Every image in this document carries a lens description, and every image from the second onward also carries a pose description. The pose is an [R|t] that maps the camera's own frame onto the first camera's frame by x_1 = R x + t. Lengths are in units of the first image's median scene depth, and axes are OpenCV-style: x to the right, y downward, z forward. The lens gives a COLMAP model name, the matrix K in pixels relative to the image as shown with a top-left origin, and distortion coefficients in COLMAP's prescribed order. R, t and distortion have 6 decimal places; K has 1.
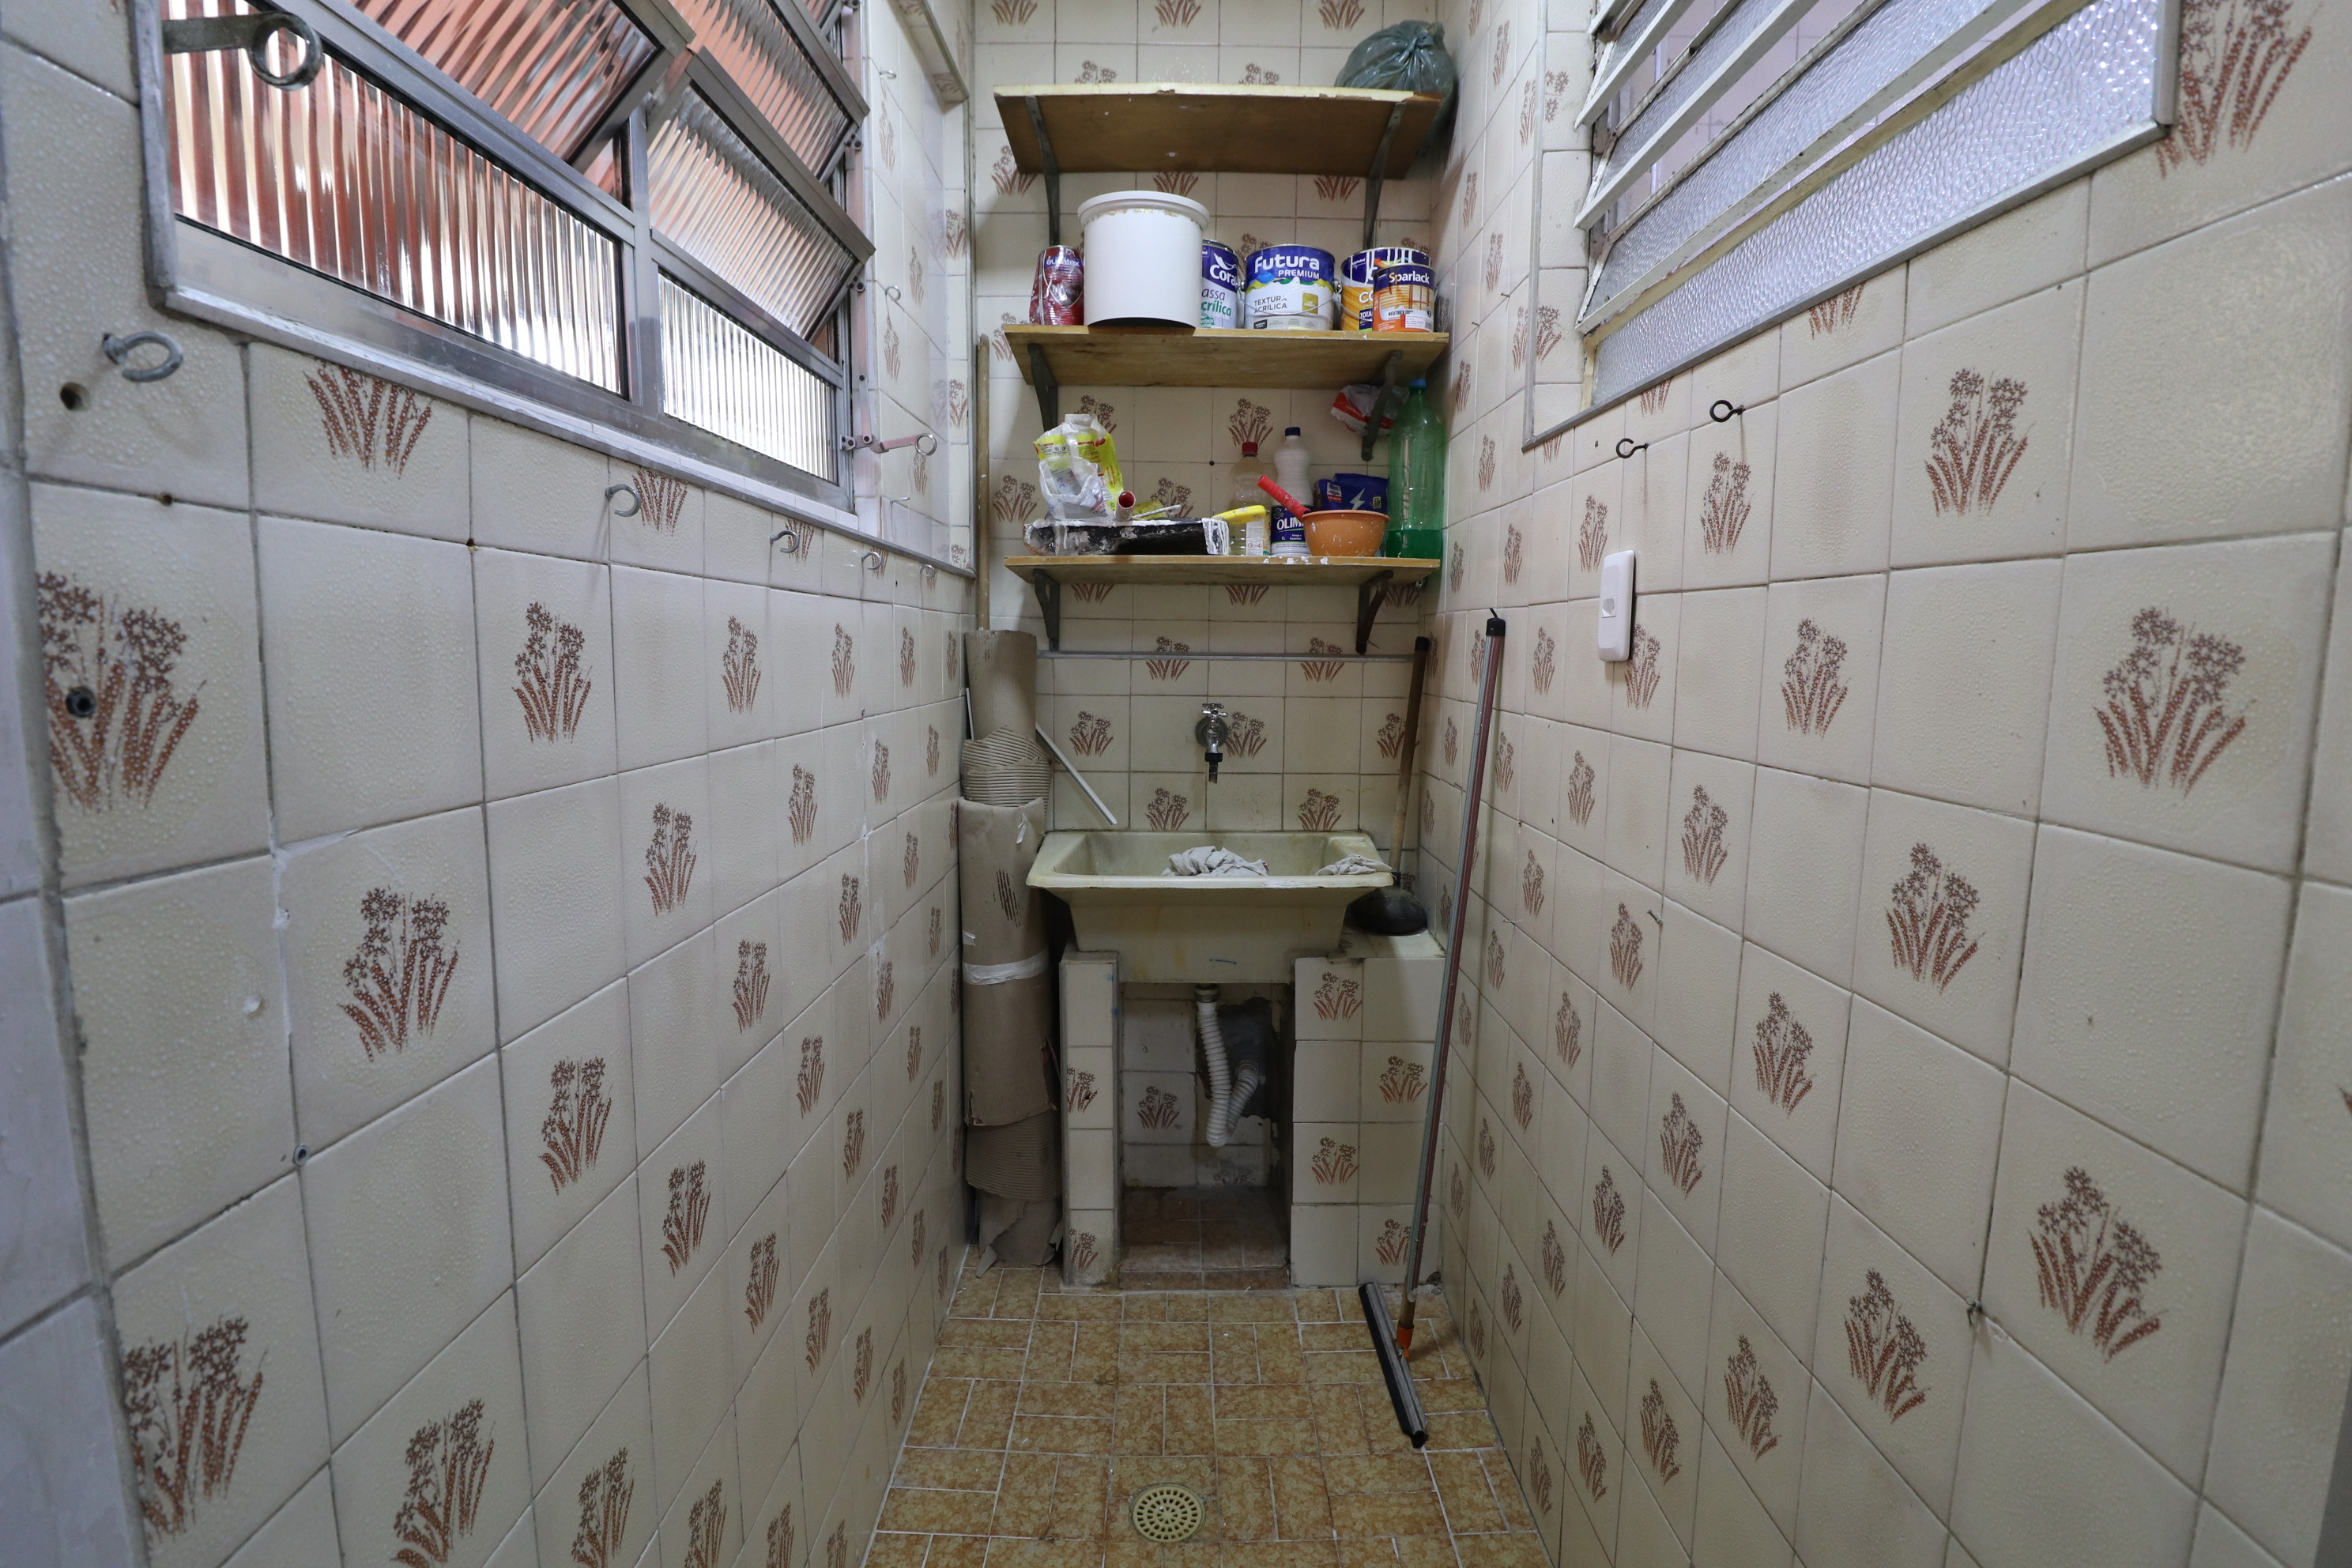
lens RADIAL K [[1074.9, 0, 1176.1], [0, 1074.9, 770.0], [0, 0, 1]] dist [-0.000577, -0.010945]
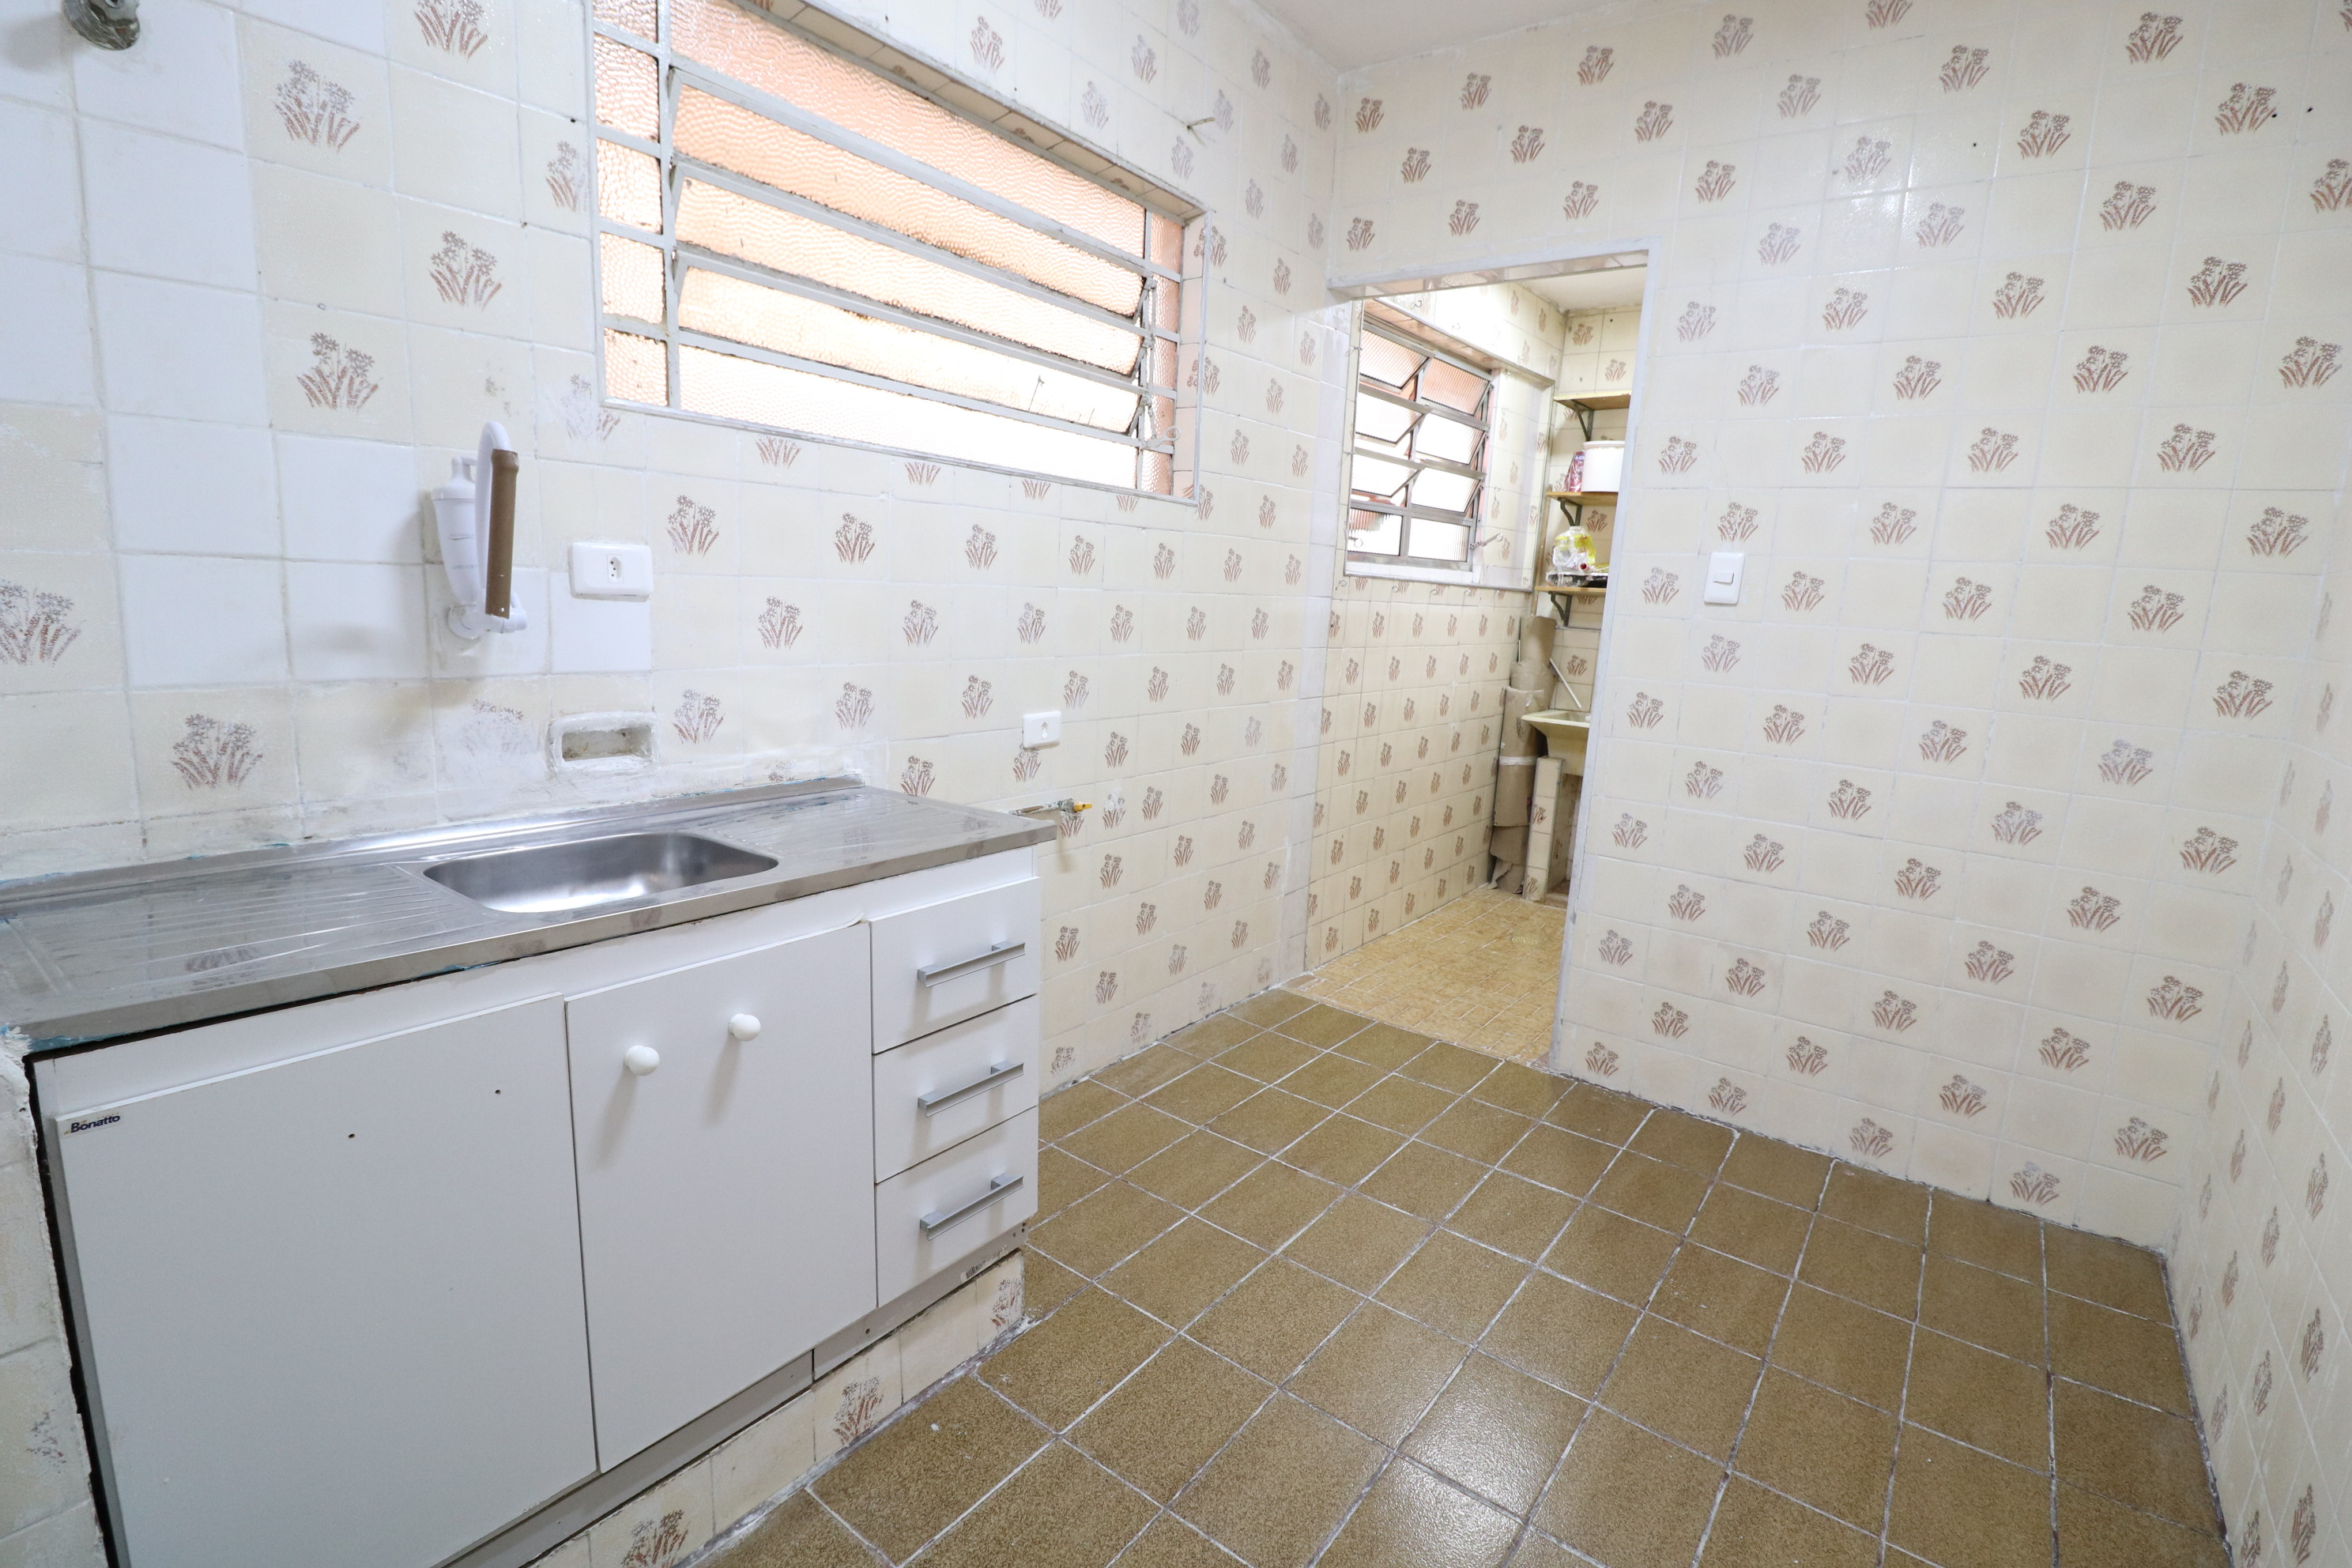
lens RADIAL K [[1074.9, 0, 1176.1], [0, 1074.9, 770.0], [0, 0, 1]] dist [-0.000577, -0.010945]
pose [[0.794493, 0.140676, -0.590755, 1.218382], [-0.118918, 0.990005, 0.075819, 0.220150], [0.595517, 0.010014, 0.803281, -2.526658]]
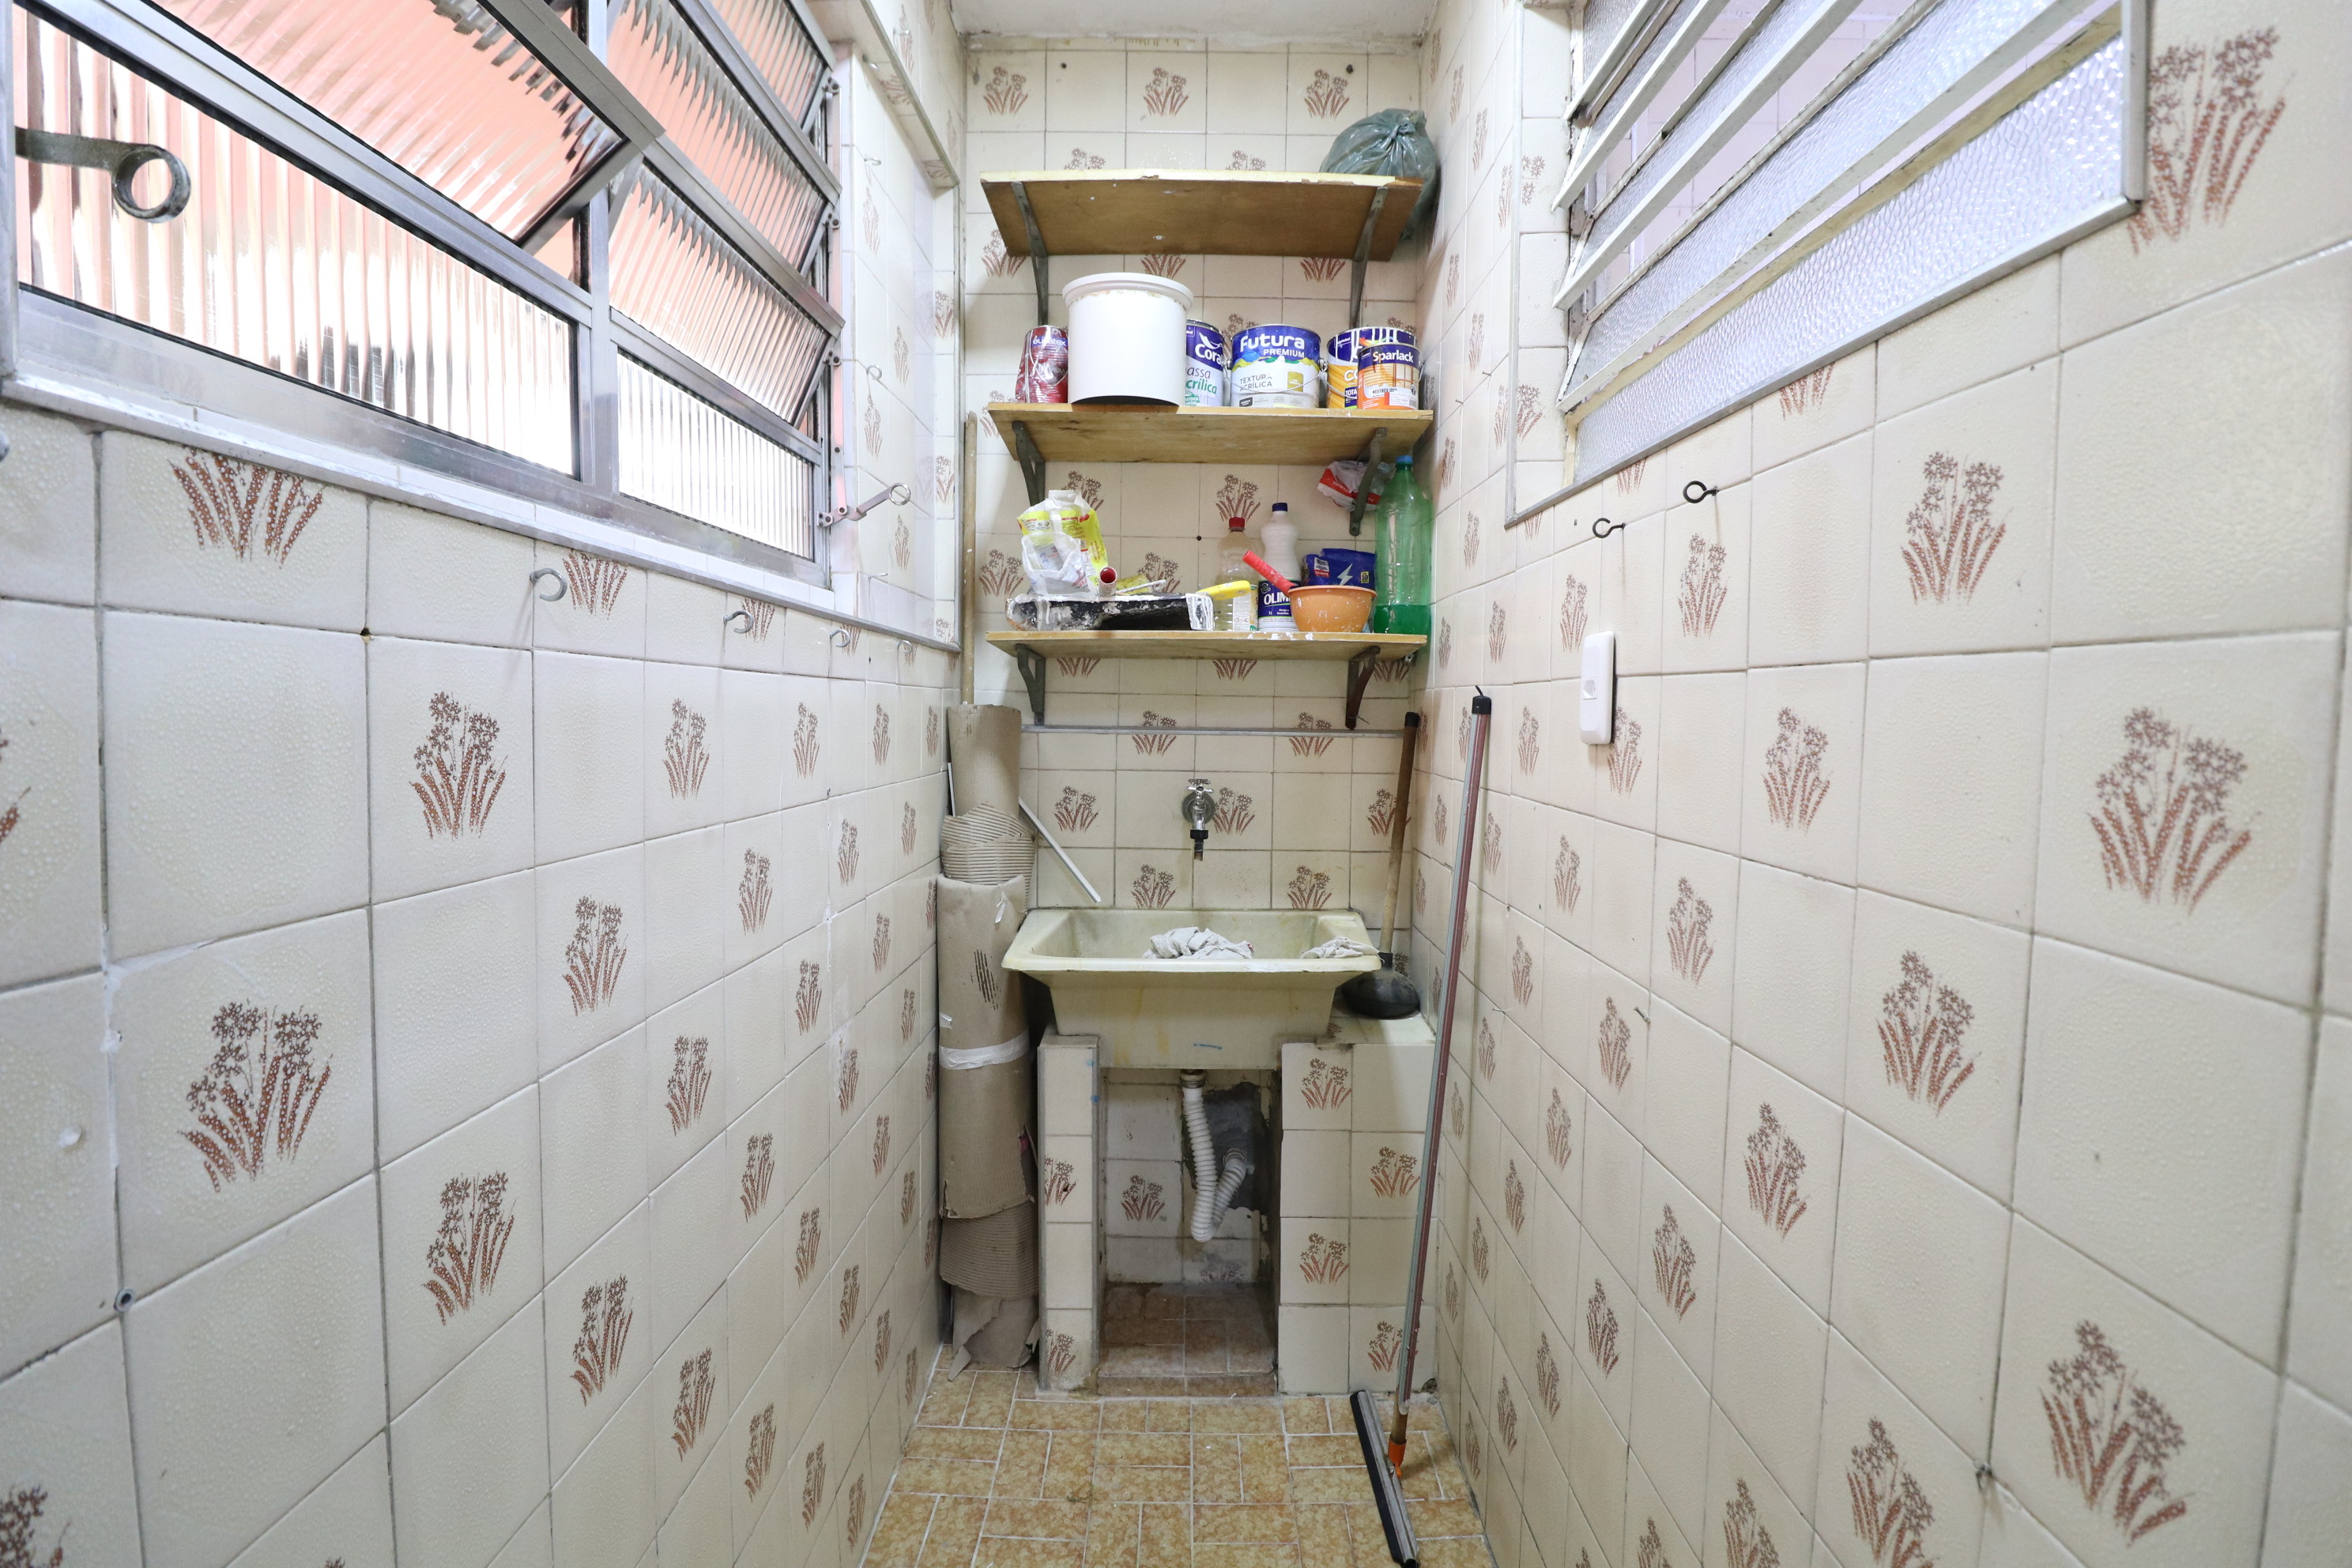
lens RADIAL K [[1074.3, 0, 1176.3], [0, 1074.3, 771.9], [0, 0, 1]] dist [-0.001634, -0.010701]
pose [[0.999948, 0.002930, -0.009757, 0.045737], [-0.003501, 0.998249, -0.059056, -0.021055], [0.009567, 0.059087, 0.998207, 0.038994]]
